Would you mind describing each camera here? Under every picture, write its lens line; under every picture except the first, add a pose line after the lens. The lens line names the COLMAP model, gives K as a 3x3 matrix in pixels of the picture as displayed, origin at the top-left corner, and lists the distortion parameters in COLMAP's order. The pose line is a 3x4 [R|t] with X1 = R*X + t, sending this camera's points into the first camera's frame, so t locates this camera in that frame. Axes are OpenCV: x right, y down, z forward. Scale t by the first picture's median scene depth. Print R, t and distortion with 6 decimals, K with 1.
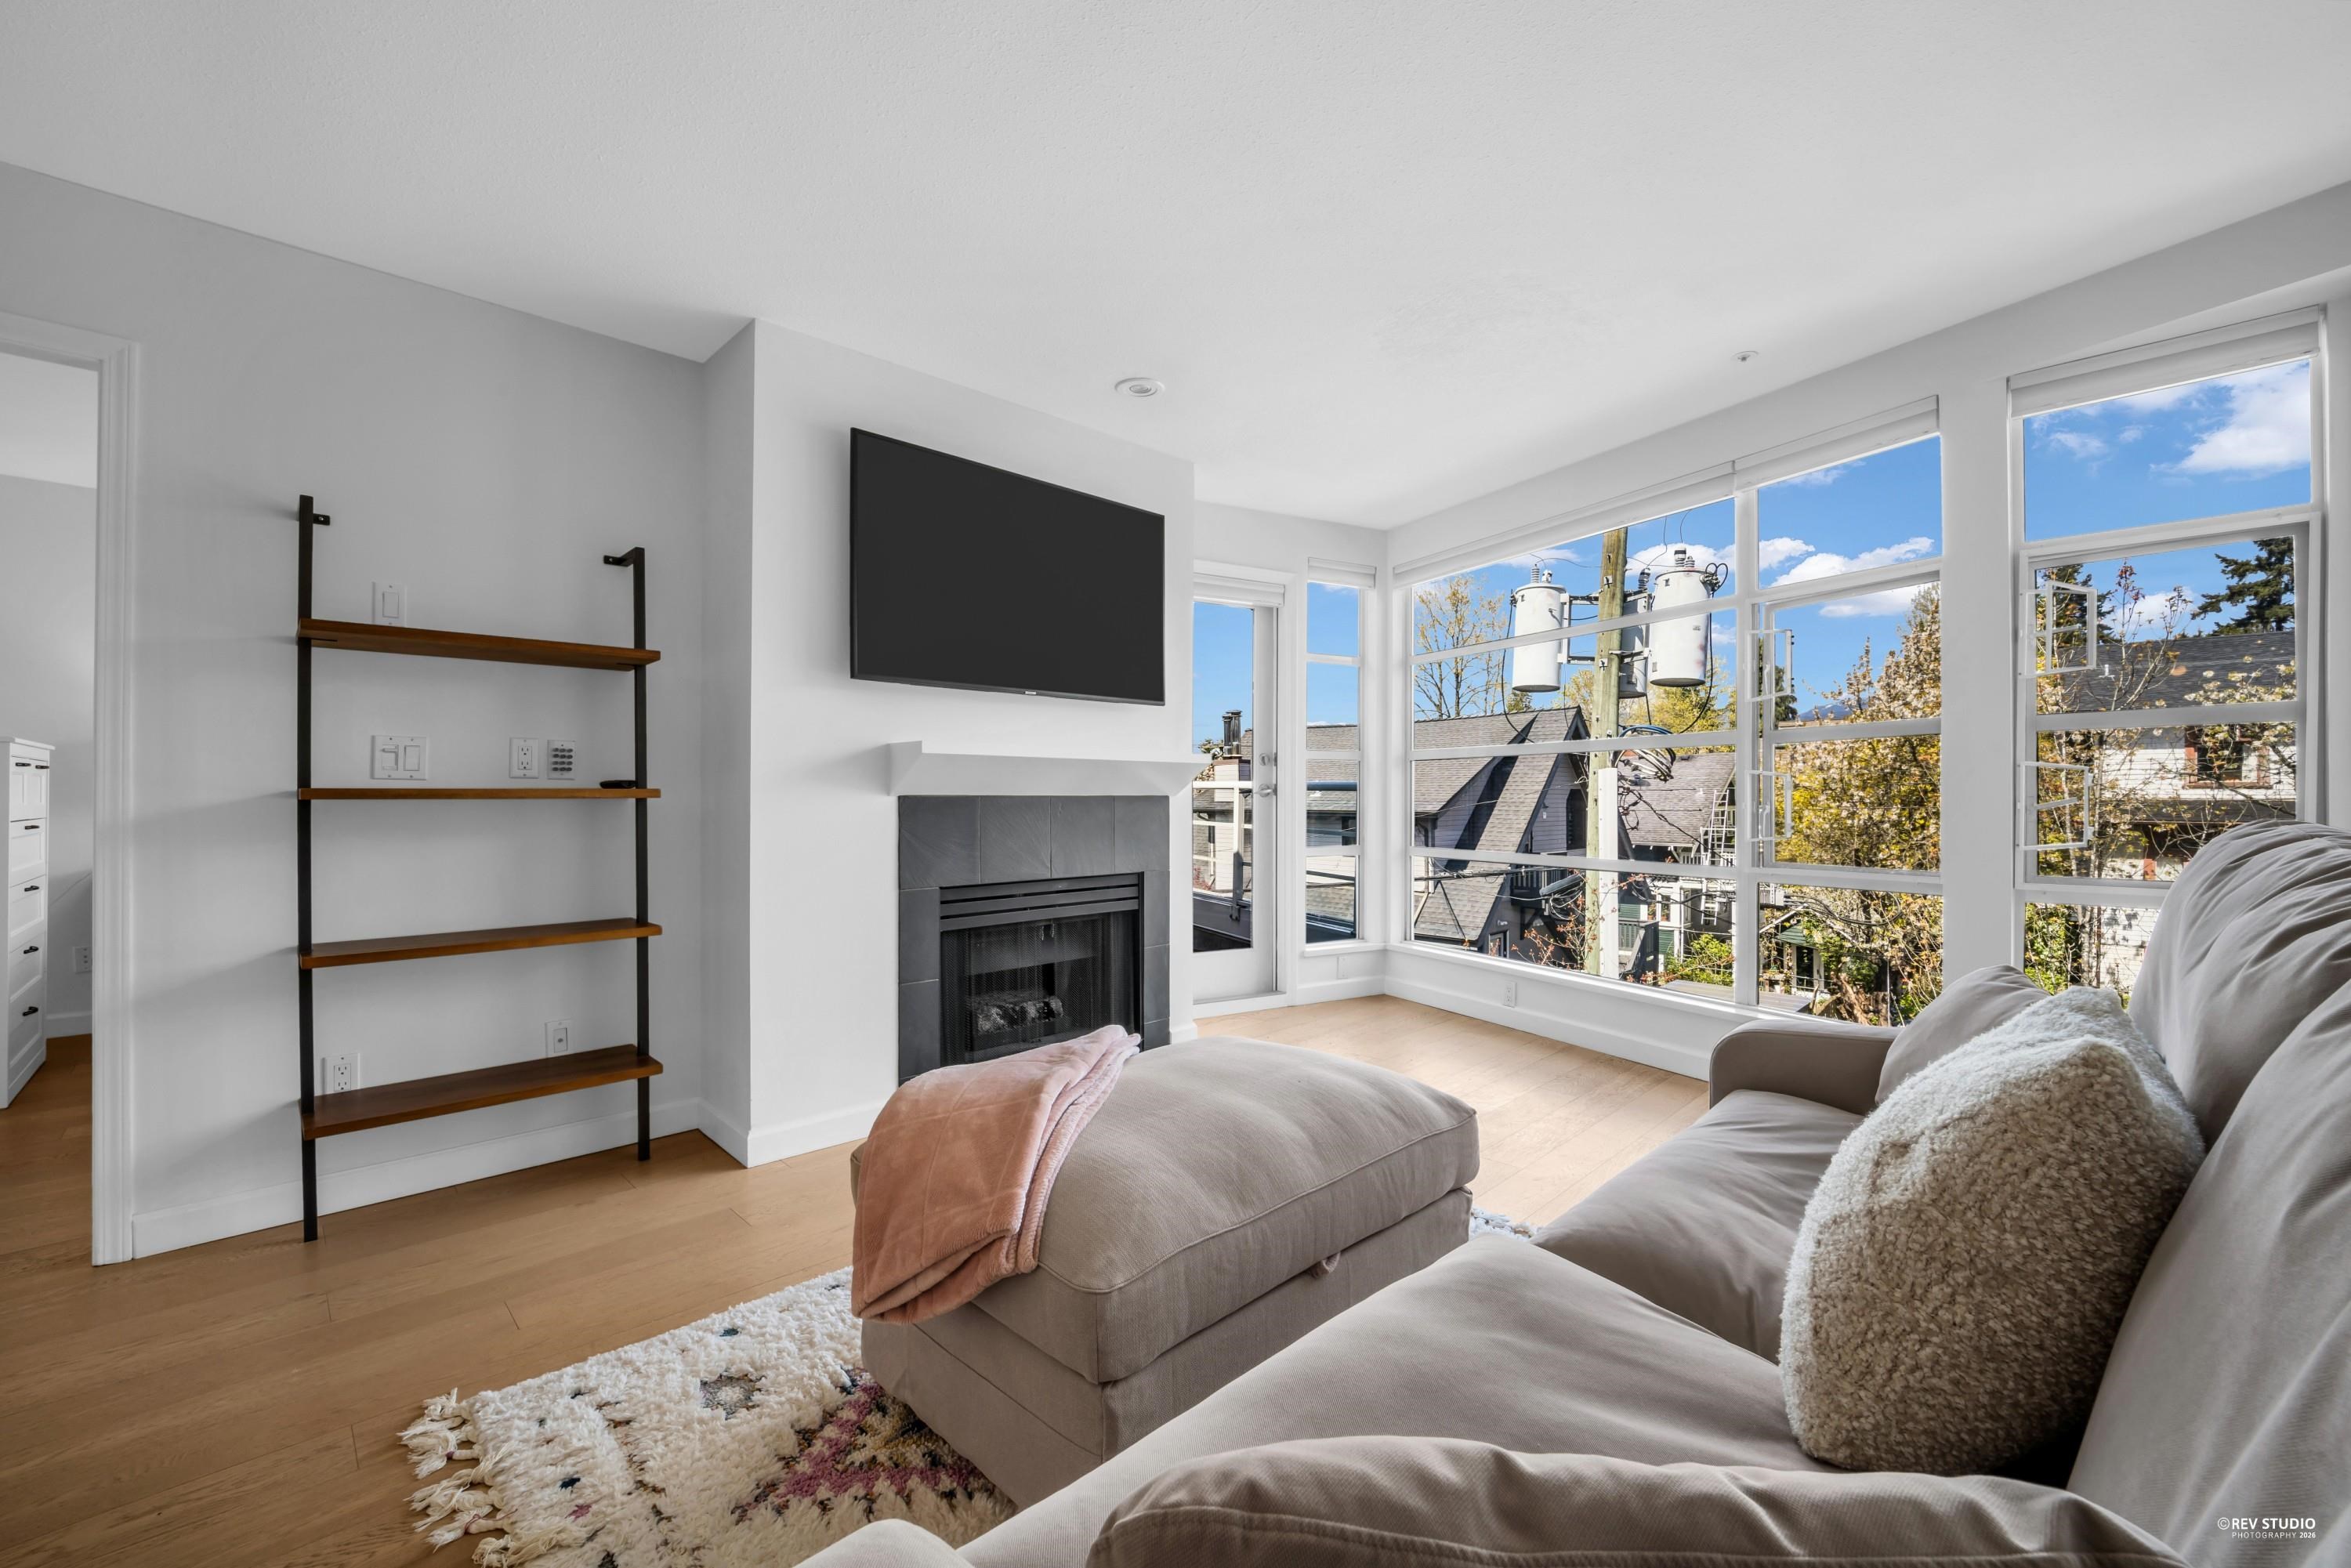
lens RADIAL K [[972.4, 0, 1195.3], [0, 972.4, 796.5], [0, 0, 1]] dist [-0.005684, -0.001259]
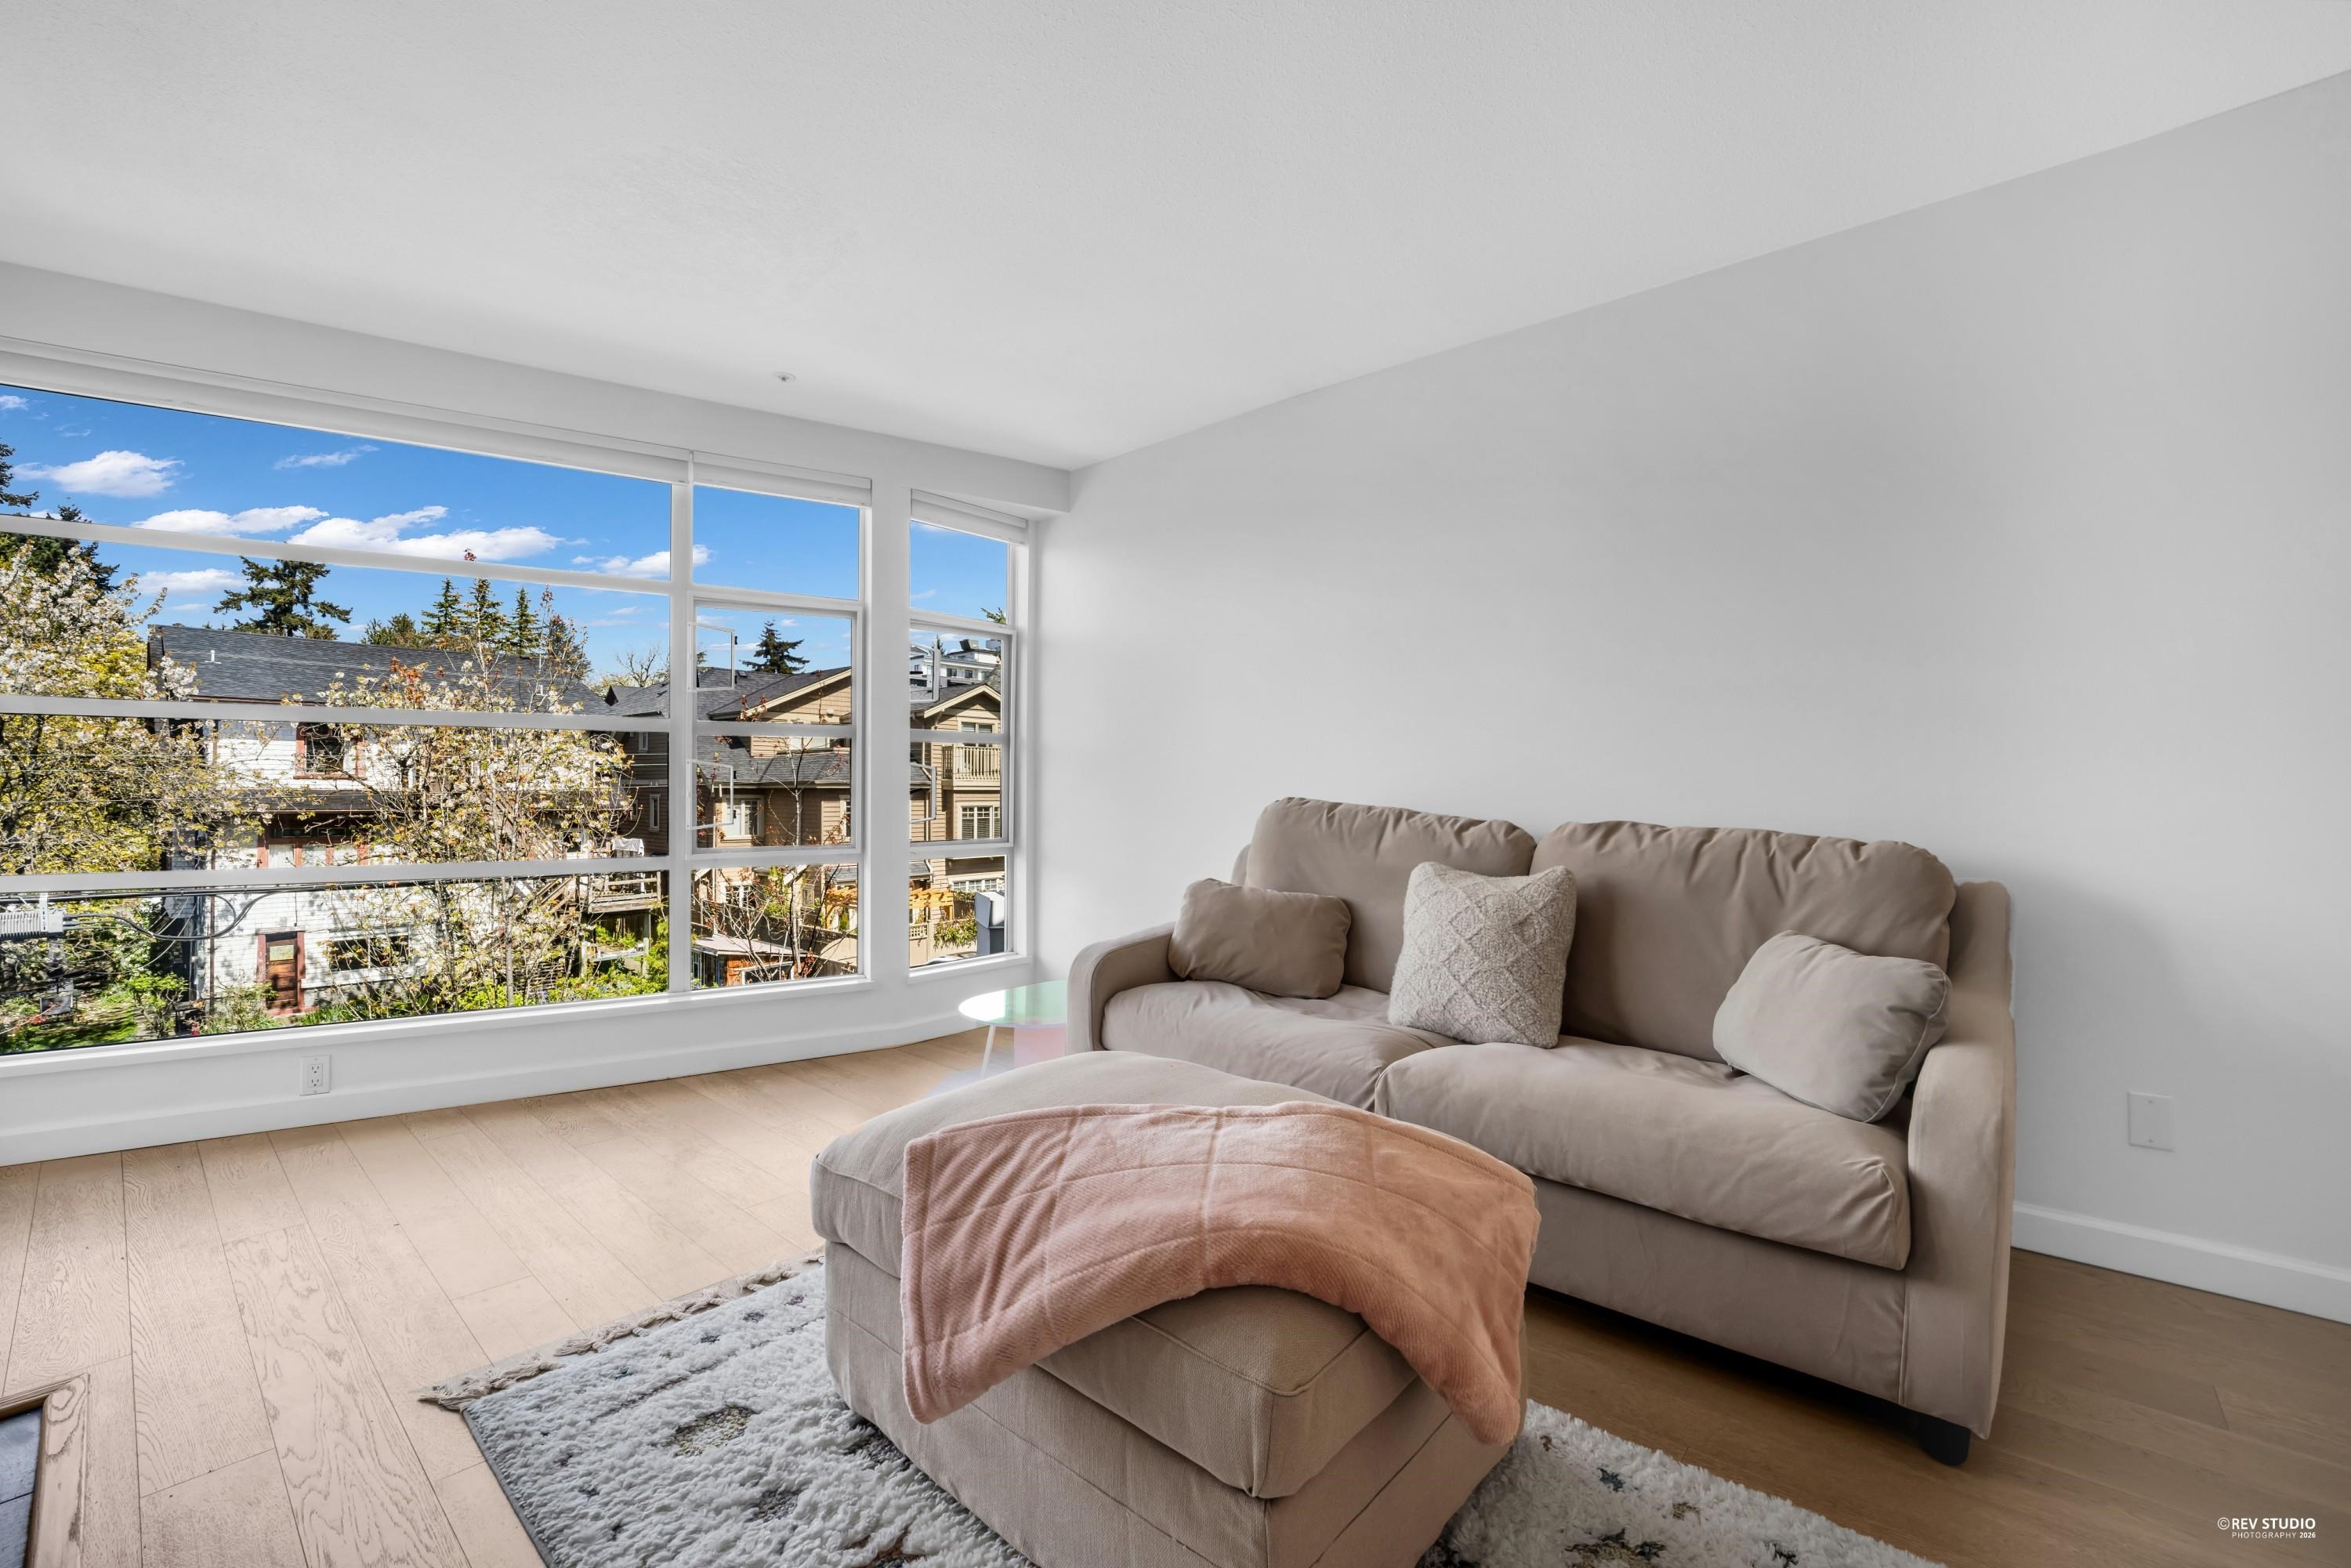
lens RADIAL K [[972.4, 0, 1169.5], [0, 972.4, 795.4], [0, 0, 1]] dist [-0.005684, -0.001259]
pose [[-0.045402, -0.003441, 0.998963, -0.419621], [-0.006208, 0.999976, 0.003162, 0.003319], [-0.998950, -0.006058, -0.045422, 0.495123]]
